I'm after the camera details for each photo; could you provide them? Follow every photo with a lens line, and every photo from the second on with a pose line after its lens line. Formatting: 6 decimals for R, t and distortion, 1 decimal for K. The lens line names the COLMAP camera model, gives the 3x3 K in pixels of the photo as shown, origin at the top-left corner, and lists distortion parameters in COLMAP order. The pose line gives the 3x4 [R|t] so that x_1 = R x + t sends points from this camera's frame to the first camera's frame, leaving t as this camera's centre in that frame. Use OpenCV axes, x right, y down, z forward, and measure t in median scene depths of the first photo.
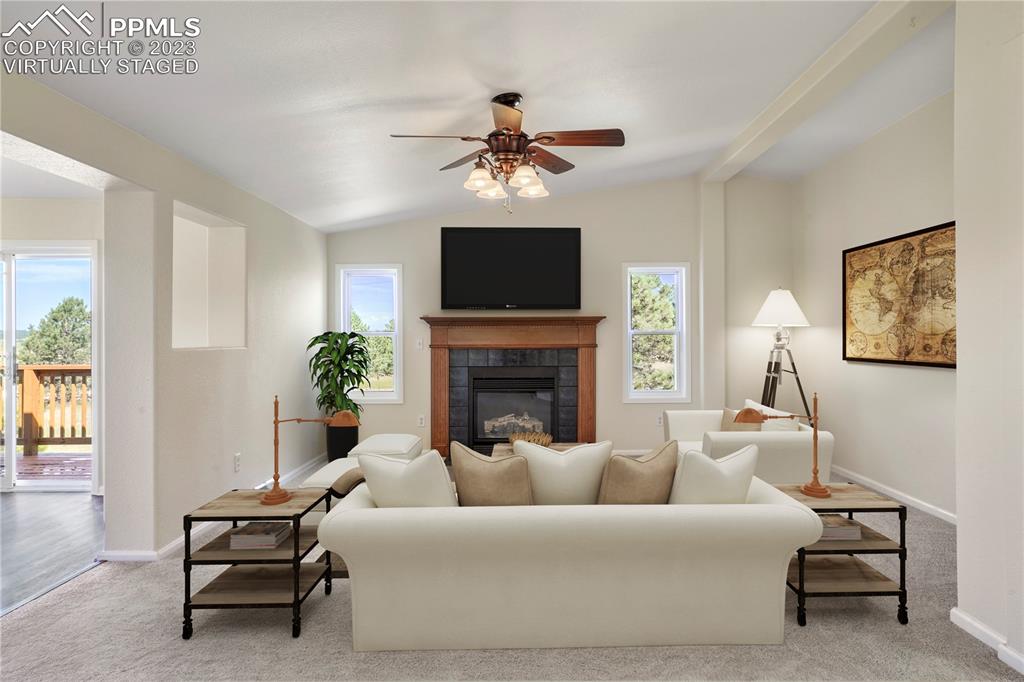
lens RADIAL K [[643.0, 0, 511.7], [0, 643.0, 344.0], [0, 0, 1]] dist [0.007013, 0.000250]
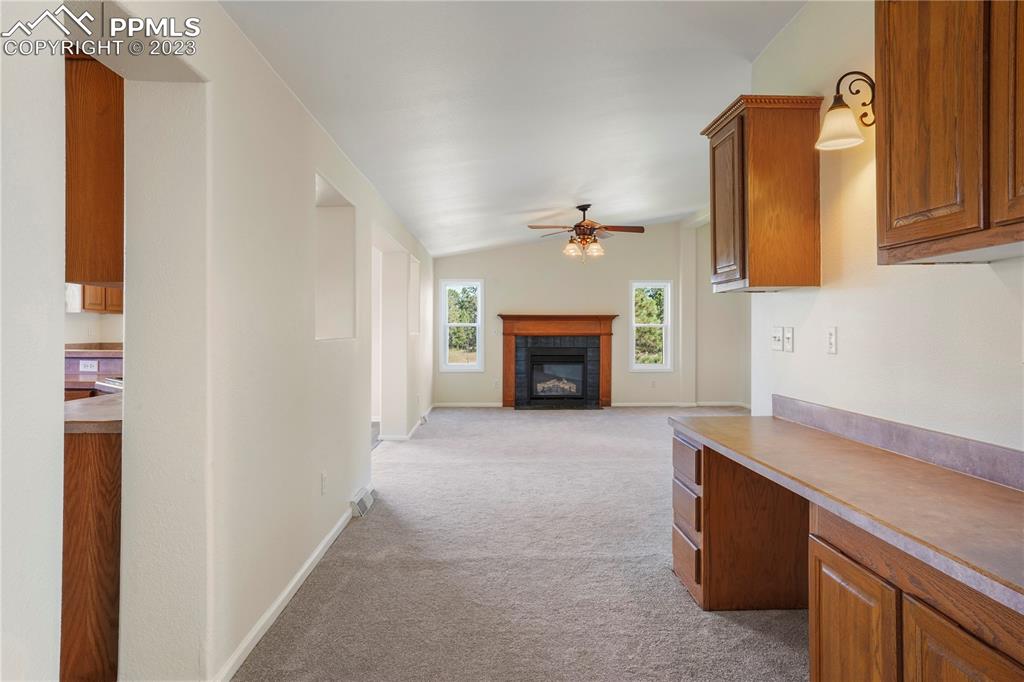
lens RADIAL K [[680.5, 0, 510.5], [0, 680.5, 330.1], [0, 0, 1]] dist [0.001930, 0.002894]
pose [[0.998987, 0.006503, 0.044516, -0.179193], [-0.006154, 0.999949, -0.007976, 0.007123], [-0.044566, 0.007694, 0.998977, -0.593511]]
